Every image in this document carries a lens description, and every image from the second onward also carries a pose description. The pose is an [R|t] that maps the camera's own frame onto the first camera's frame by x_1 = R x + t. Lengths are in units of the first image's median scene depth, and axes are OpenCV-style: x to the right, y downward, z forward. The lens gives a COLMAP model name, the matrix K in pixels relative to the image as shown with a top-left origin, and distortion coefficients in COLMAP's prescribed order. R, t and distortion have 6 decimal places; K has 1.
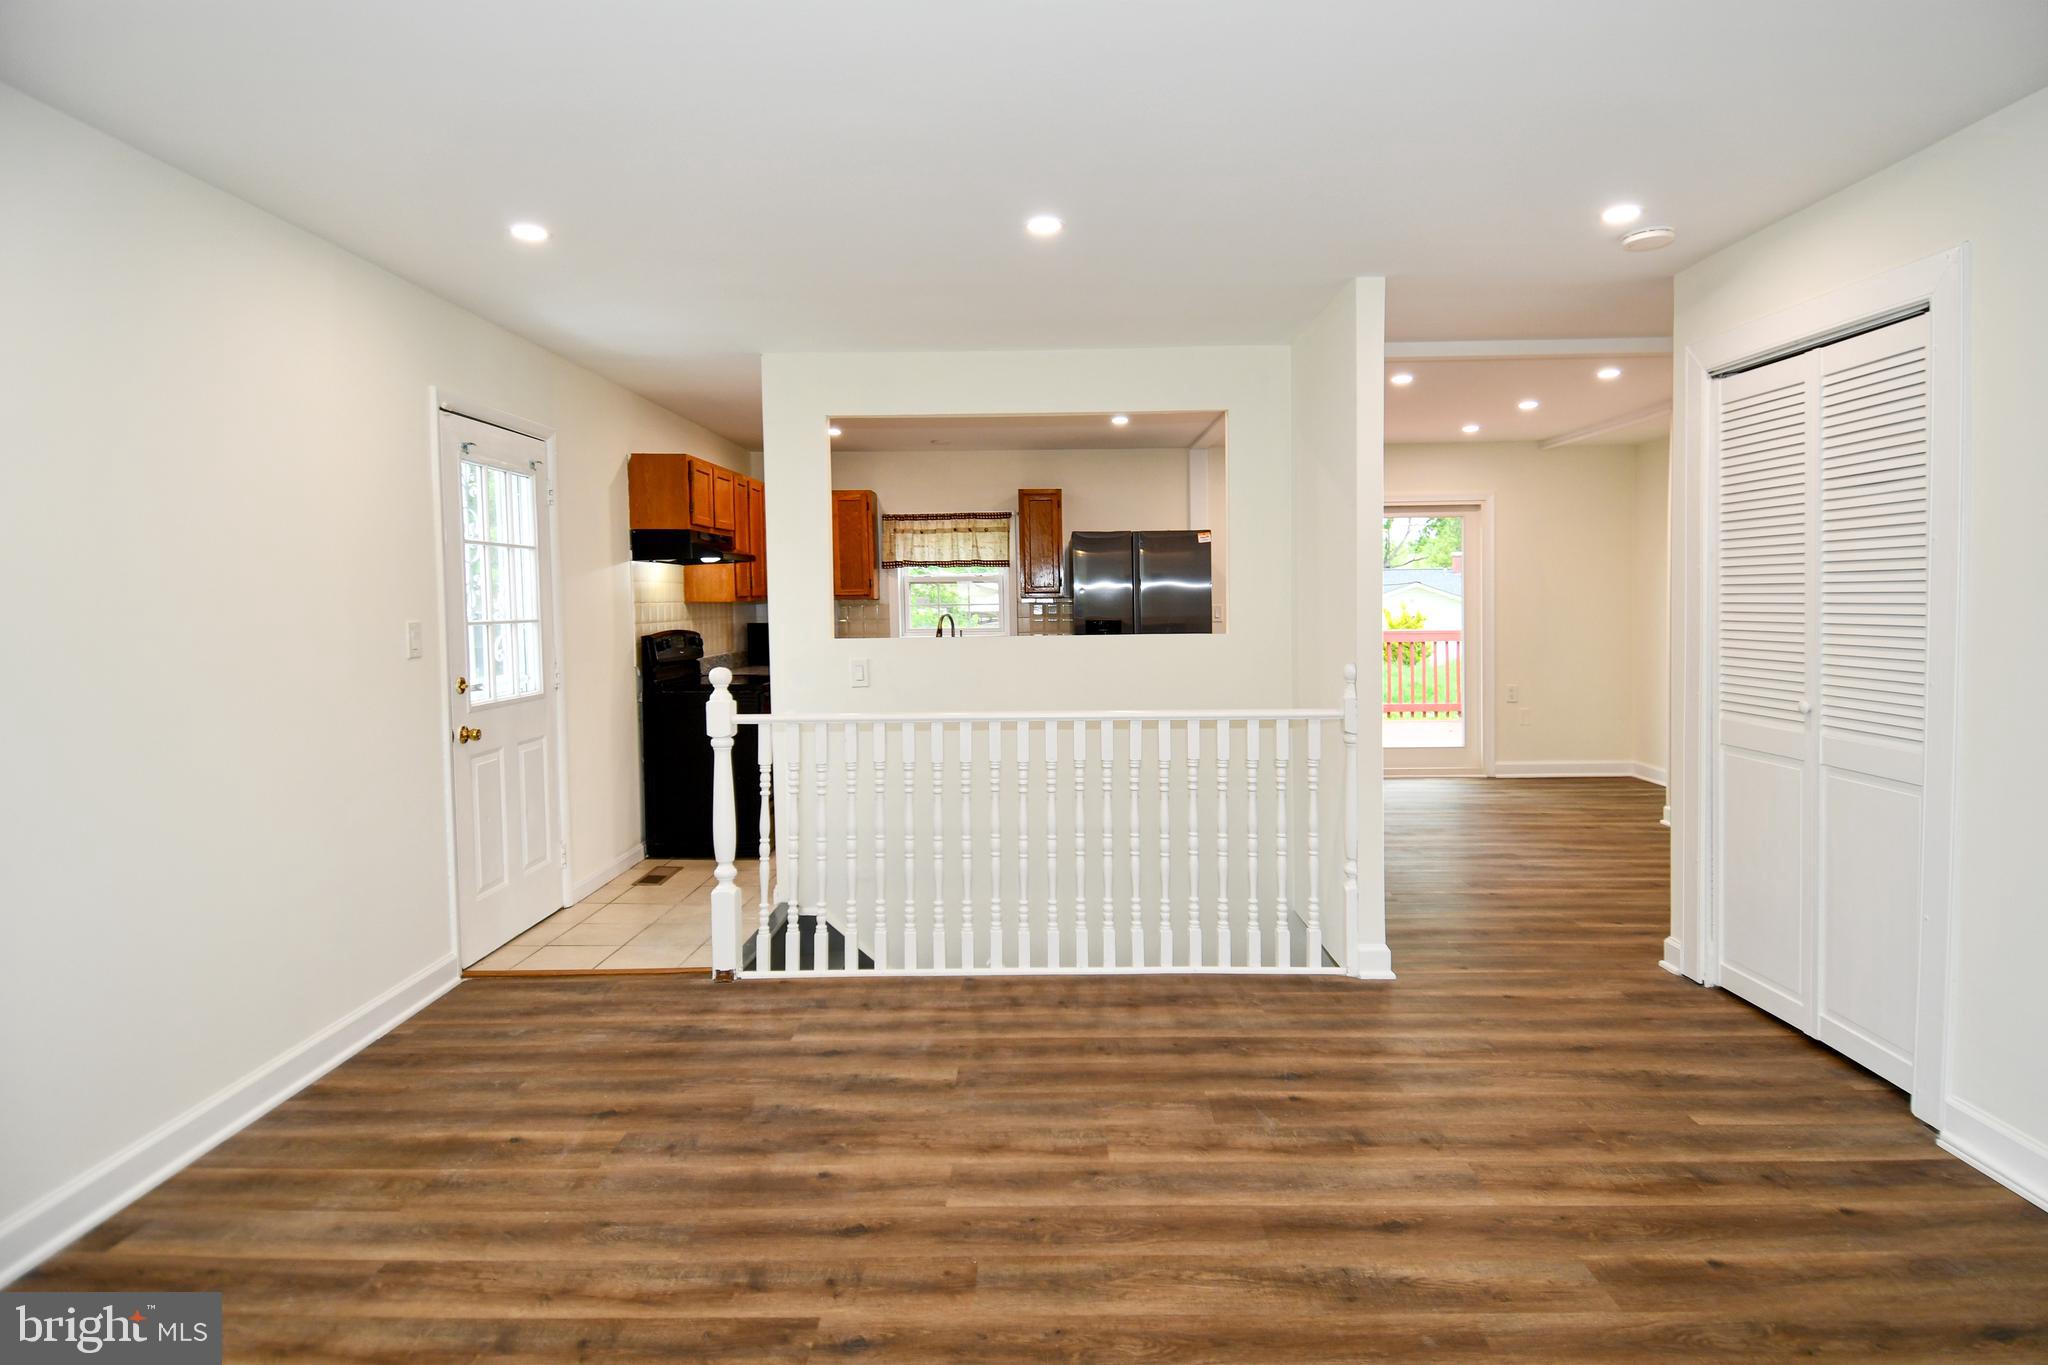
lens RADIAL K [[1086.7, 0, 1015.3], [0, 1086.7, 659.1], [0, 0, 1]] dist [0.062505, -0.066082]
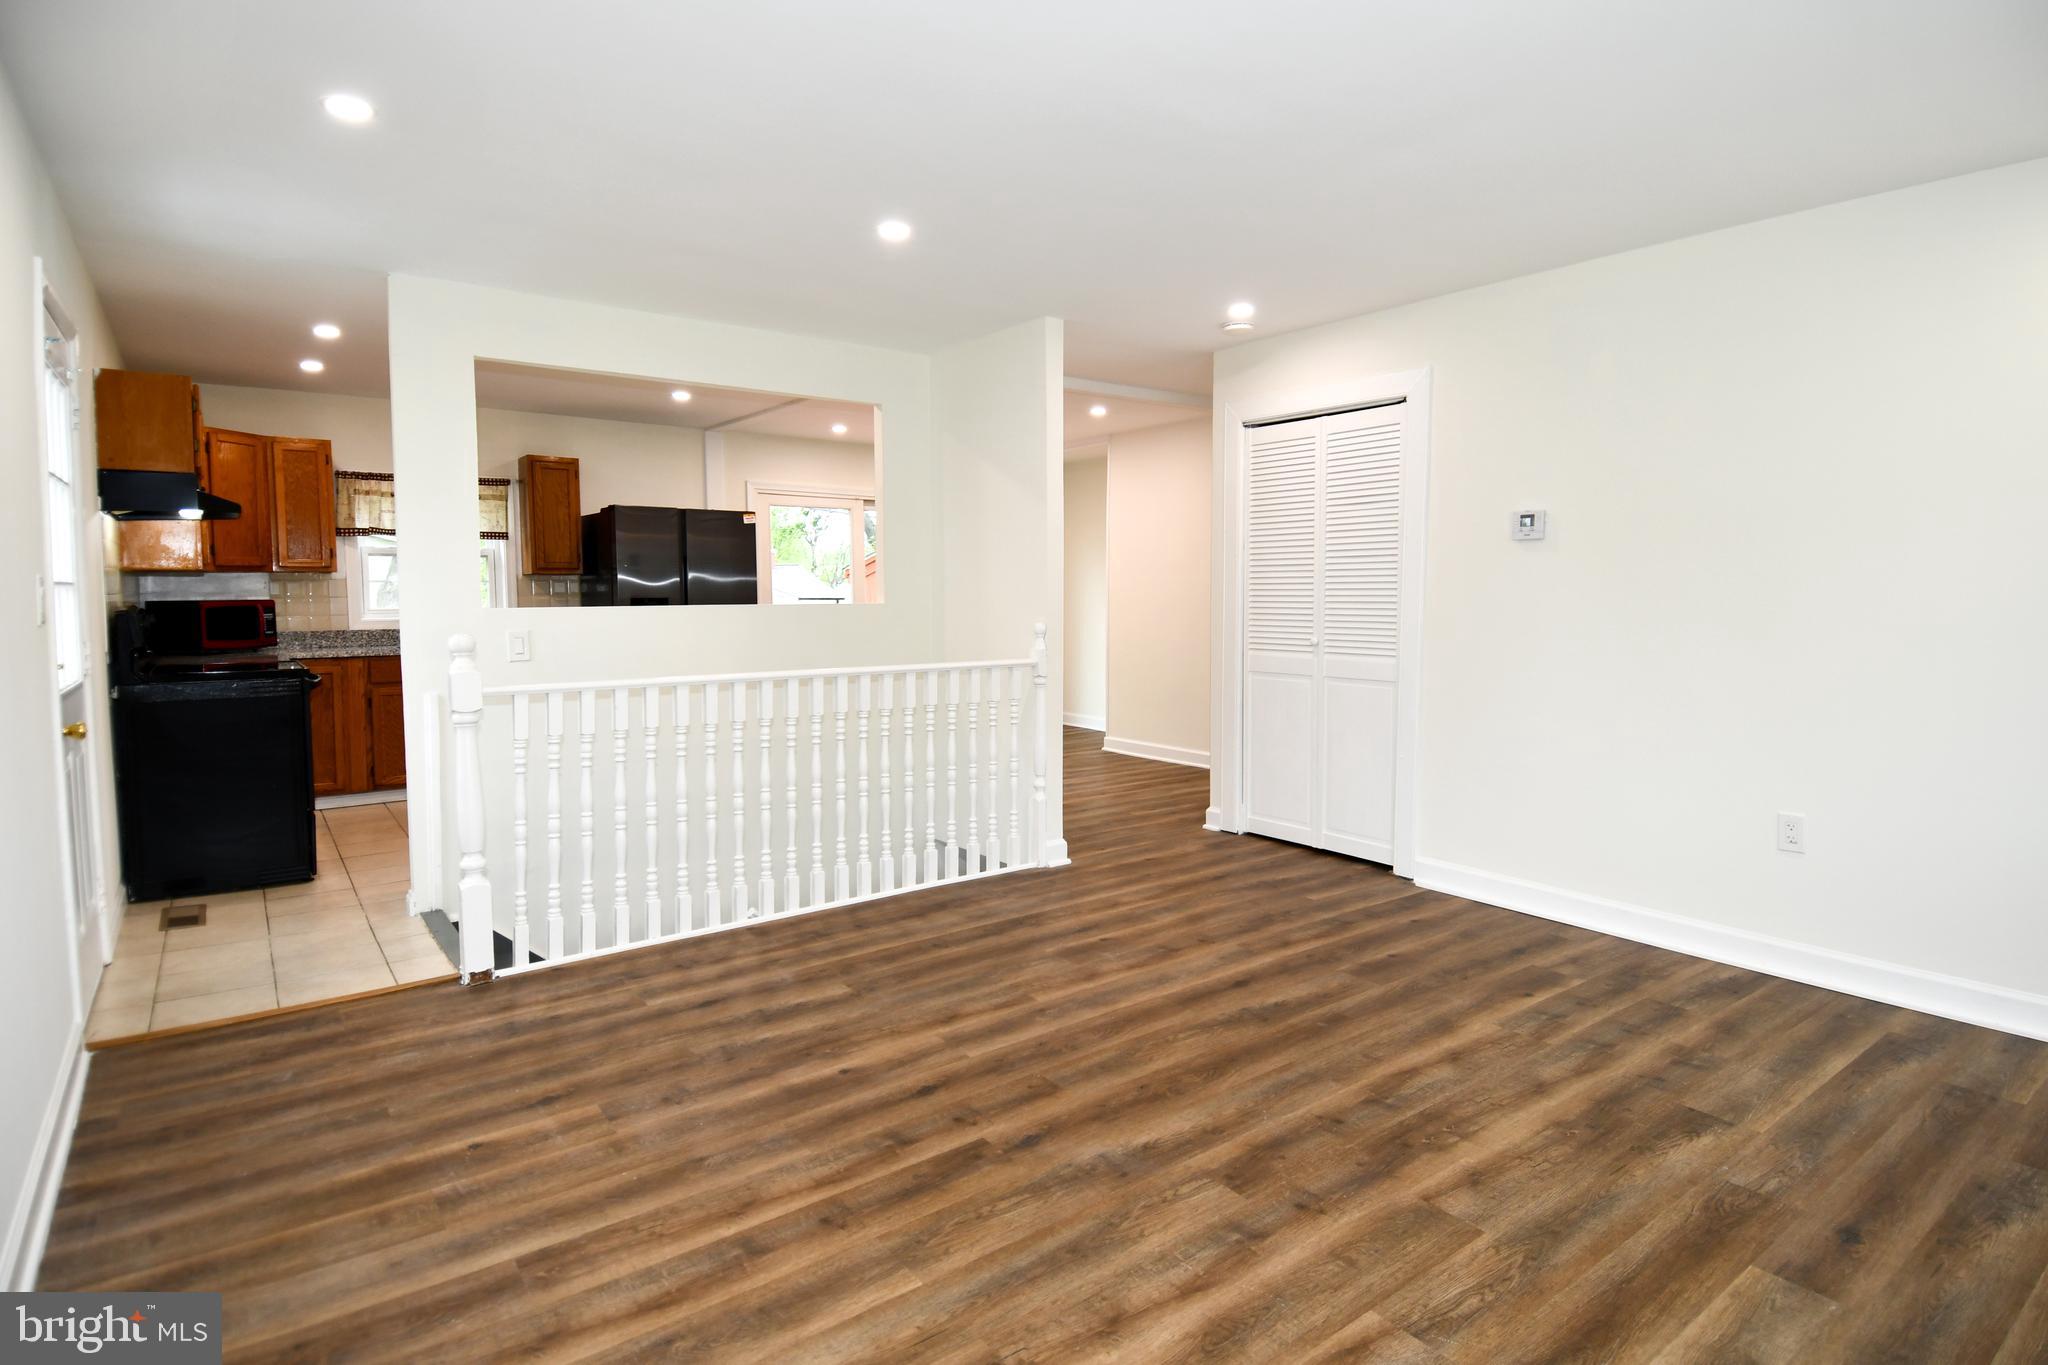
lens RADIAL K [[1062.1, 0, 1076.3], [0, 1062.1, 676.7], [0, 0, 1]] dist [0.054749, -0.050373]
pose [[0.779326, -0.042086, 0.625204, -0.511021], [0.027800, 0.999082, 0.032601, 0.033352], [-0.626002, -0.008026, 0.779780, 0.010857]]
